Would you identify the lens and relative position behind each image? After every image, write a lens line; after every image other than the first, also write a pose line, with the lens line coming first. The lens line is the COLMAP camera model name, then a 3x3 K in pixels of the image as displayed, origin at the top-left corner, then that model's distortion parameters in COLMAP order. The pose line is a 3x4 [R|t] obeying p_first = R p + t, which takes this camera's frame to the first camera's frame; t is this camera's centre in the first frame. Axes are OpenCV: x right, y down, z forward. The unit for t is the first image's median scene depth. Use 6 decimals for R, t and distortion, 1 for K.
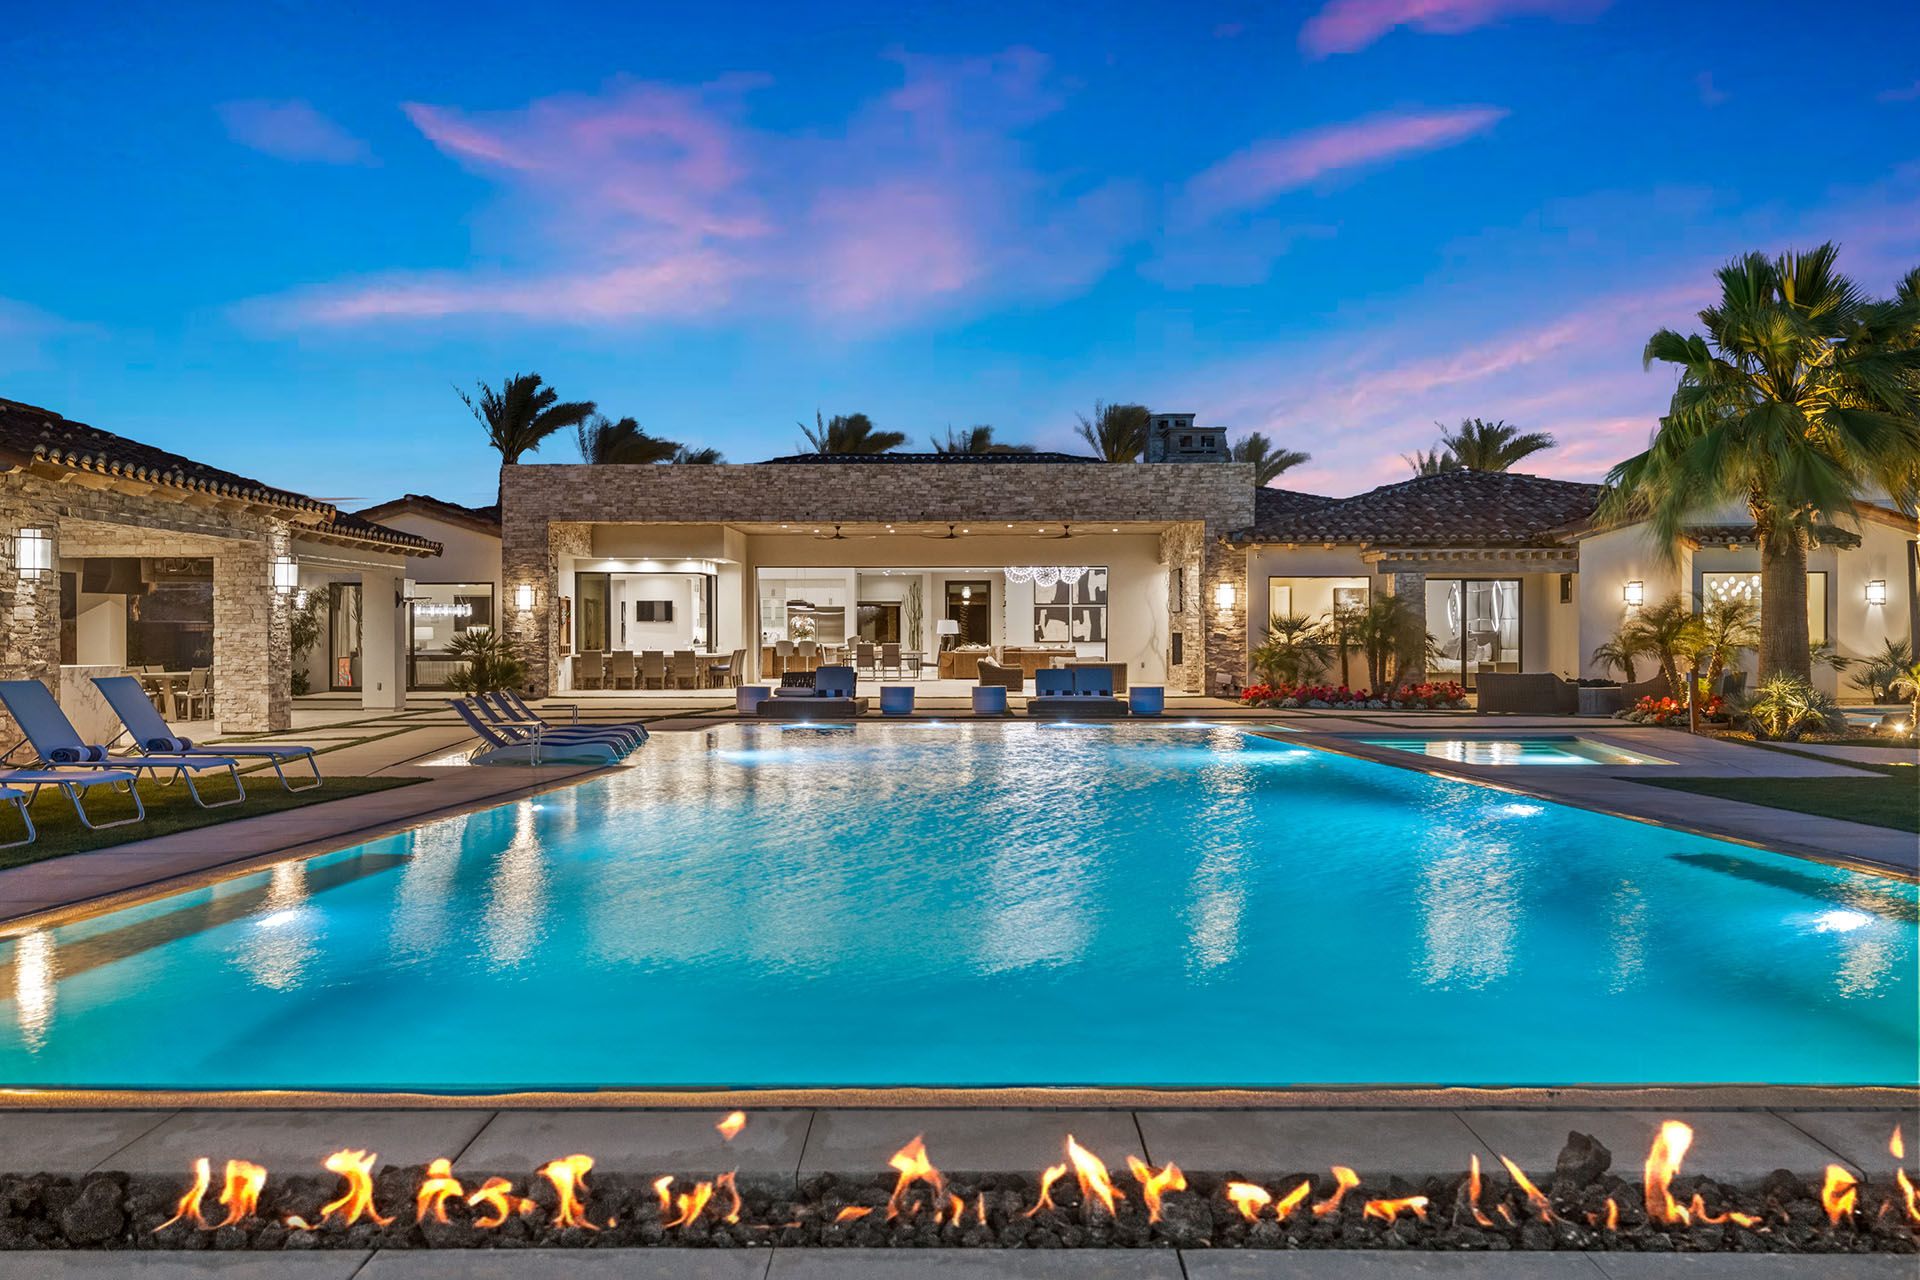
lens RADIAL K [[1631.5, 0, 960.0], [0, 1631.5, 640.0], [0, 0, 1]] dist [0.005427, 0.002494]
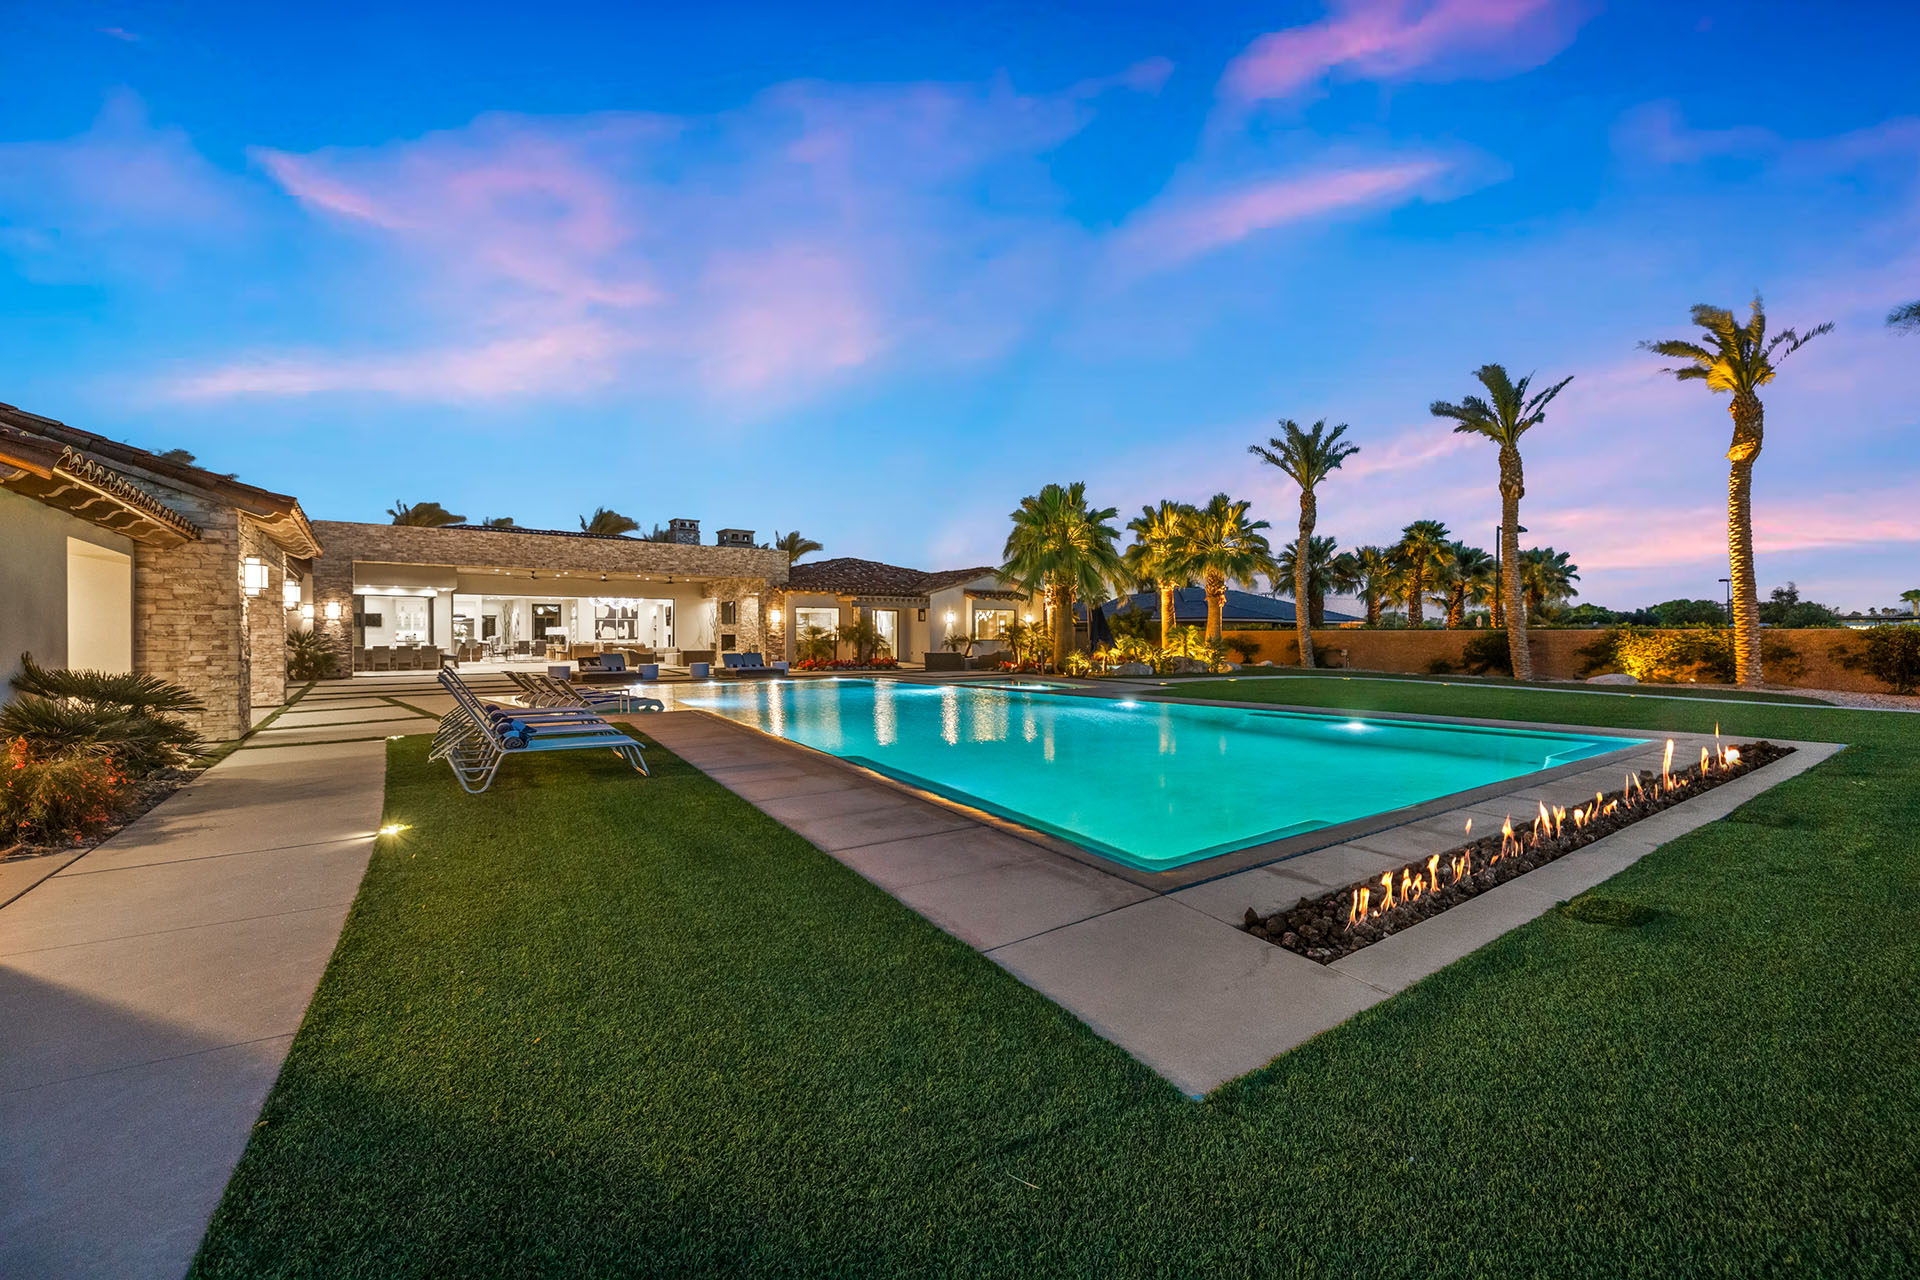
lens RADIAL K [[800.8, 0, 960.0], [0, 800.8, 640.0], [0, 0, 1]] dist [-0.002745, -0.000014]
pose [[0.800723, -0.003605, 0.599024, -0.245528], [0.001555, 0.999991, 0.003939, -0.000973], [-0.599033, -0.002222, 0.800721, 0.071702]]
